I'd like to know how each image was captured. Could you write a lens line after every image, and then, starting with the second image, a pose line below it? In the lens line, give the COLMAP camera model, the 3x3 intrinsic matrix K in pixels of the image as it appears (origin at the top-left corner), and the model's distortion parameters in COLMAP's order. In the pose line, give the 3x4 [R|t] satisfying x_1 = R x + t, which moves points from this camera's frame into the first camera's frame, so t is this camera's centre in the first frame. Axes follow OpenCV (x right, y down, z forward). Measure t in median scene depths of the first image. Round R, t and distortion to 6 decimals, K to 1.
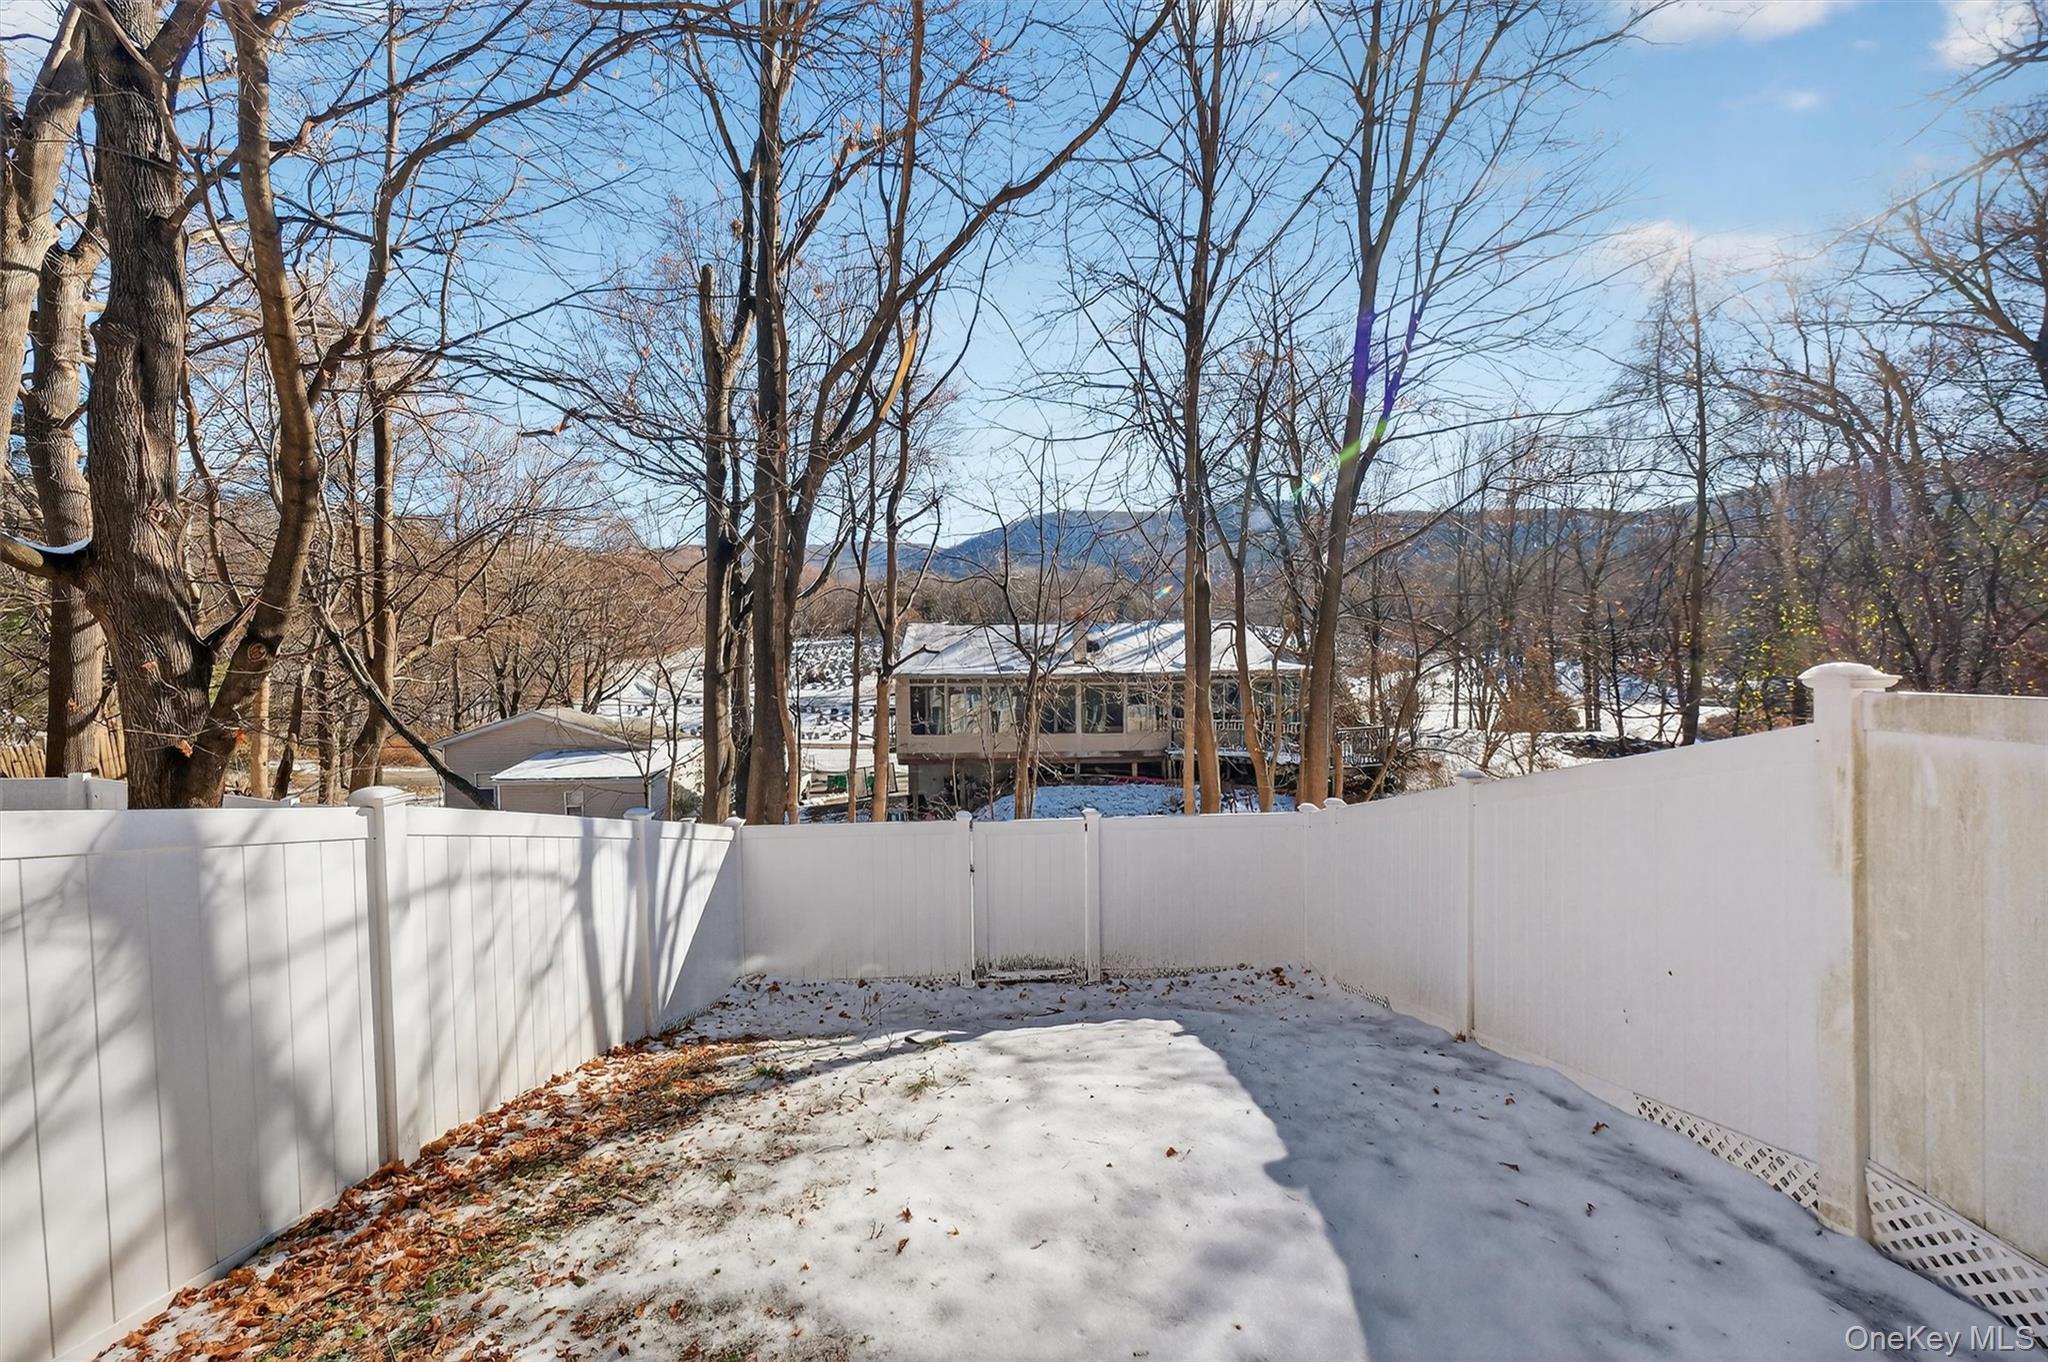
lens RADIAL K [[709.7, 0, 1031.8], [0, 709.7, 676.5], [0, 0, 1]] dist [0.000543, 0.000006]
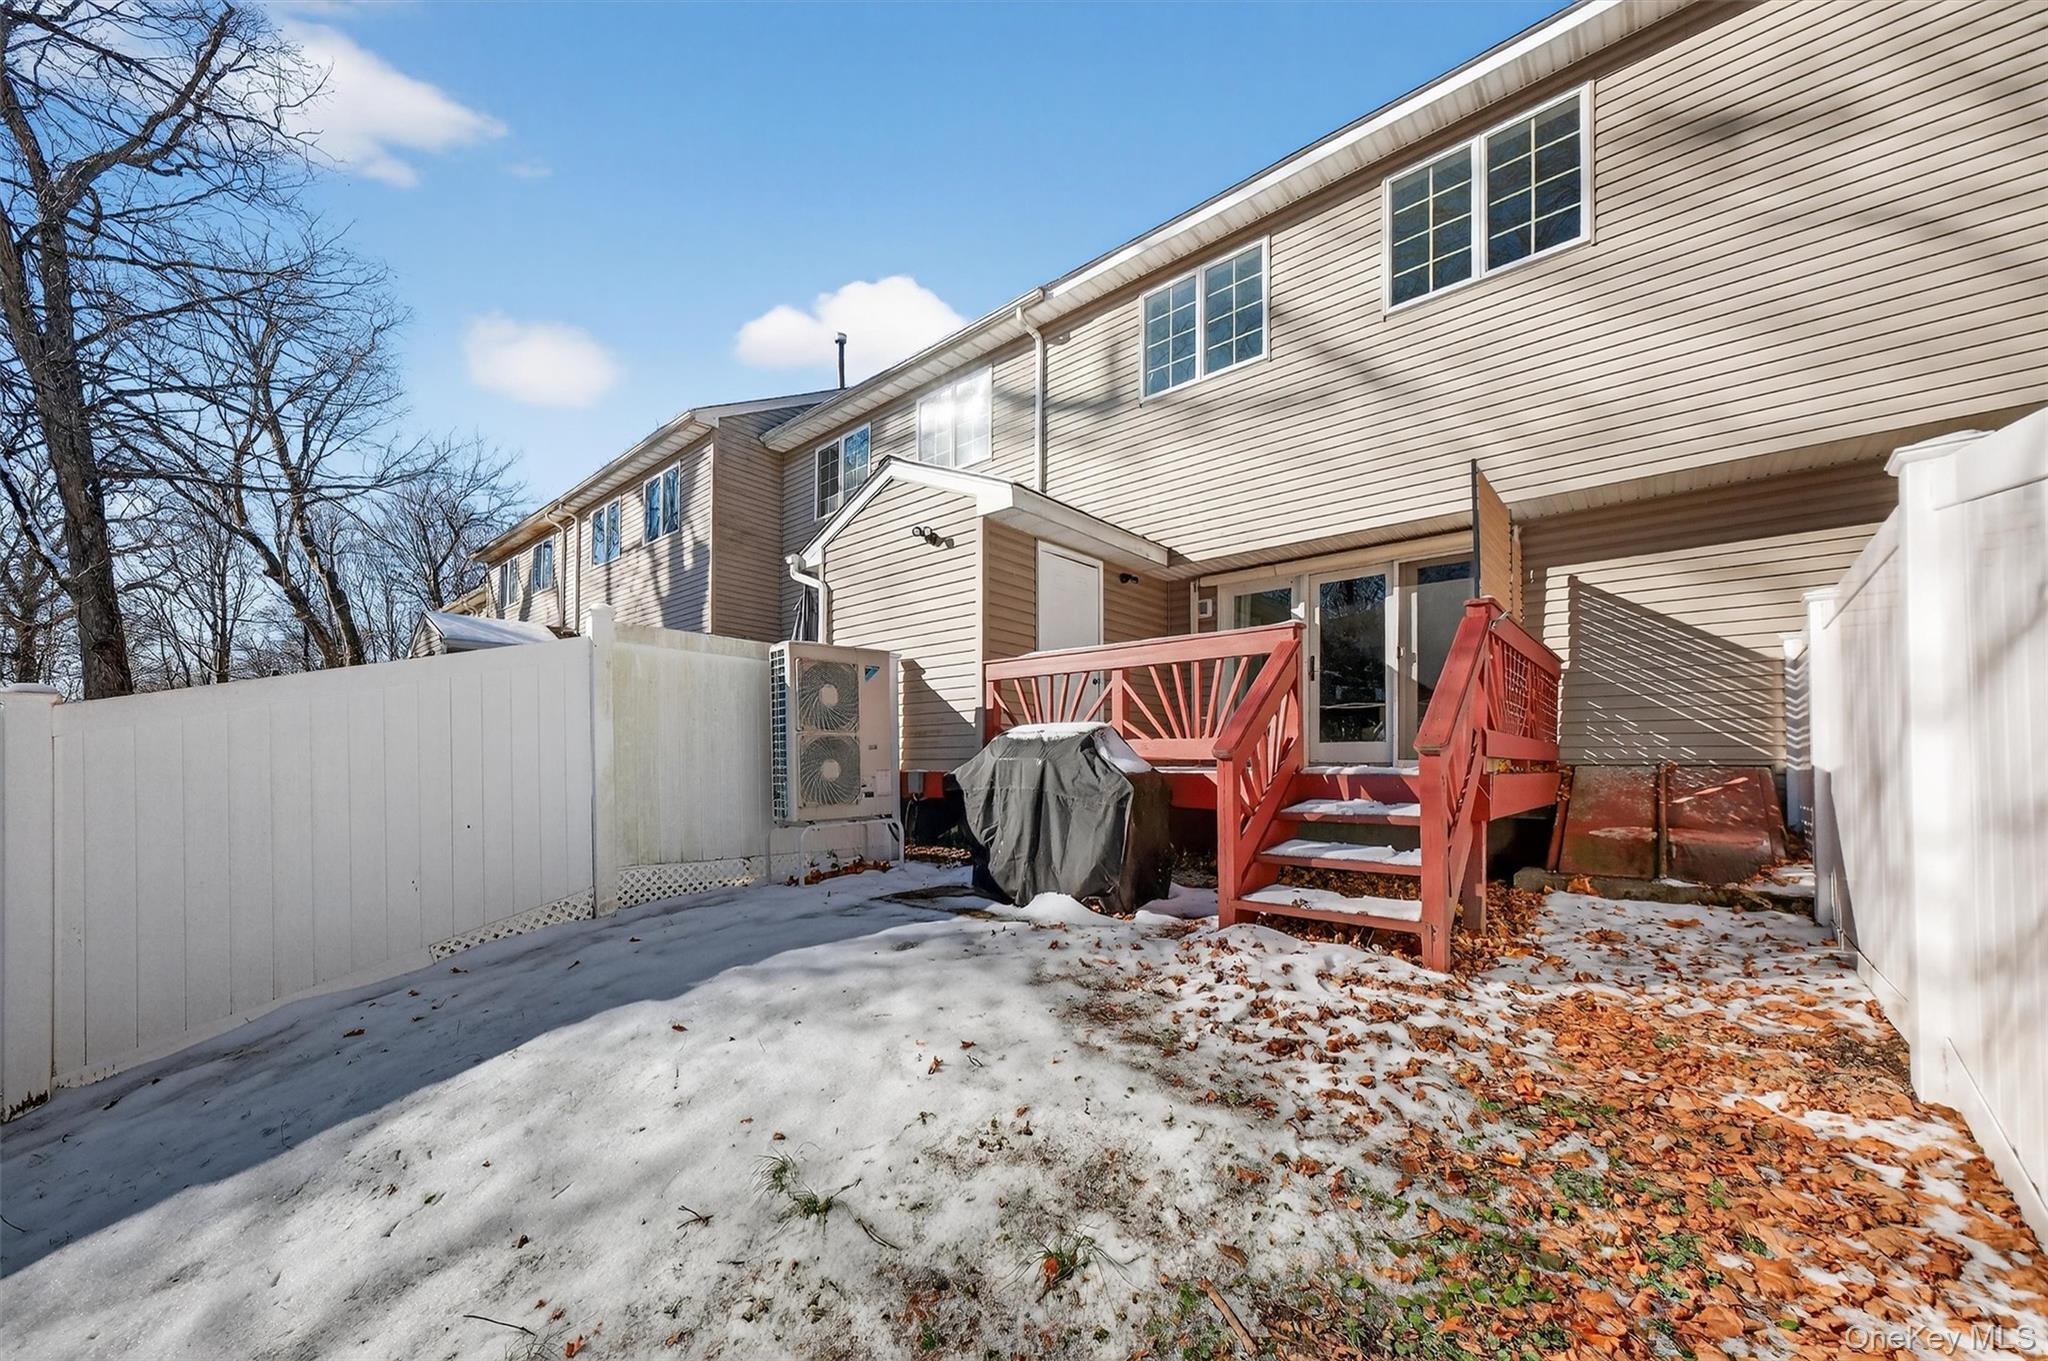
lens RADIAL K [[740.2, 0, 1015.0], [0, 740.2, 746.5], [0, 0, 1]] dist [0.001144, 0.000182]
pose [[-0.726764, 0.018653, 0.686634, -0.895571], [0.004074, 0.999731, -0.022847, 0.388430], [-0.686875, -0.013807, -0.726644, 1.622907]]
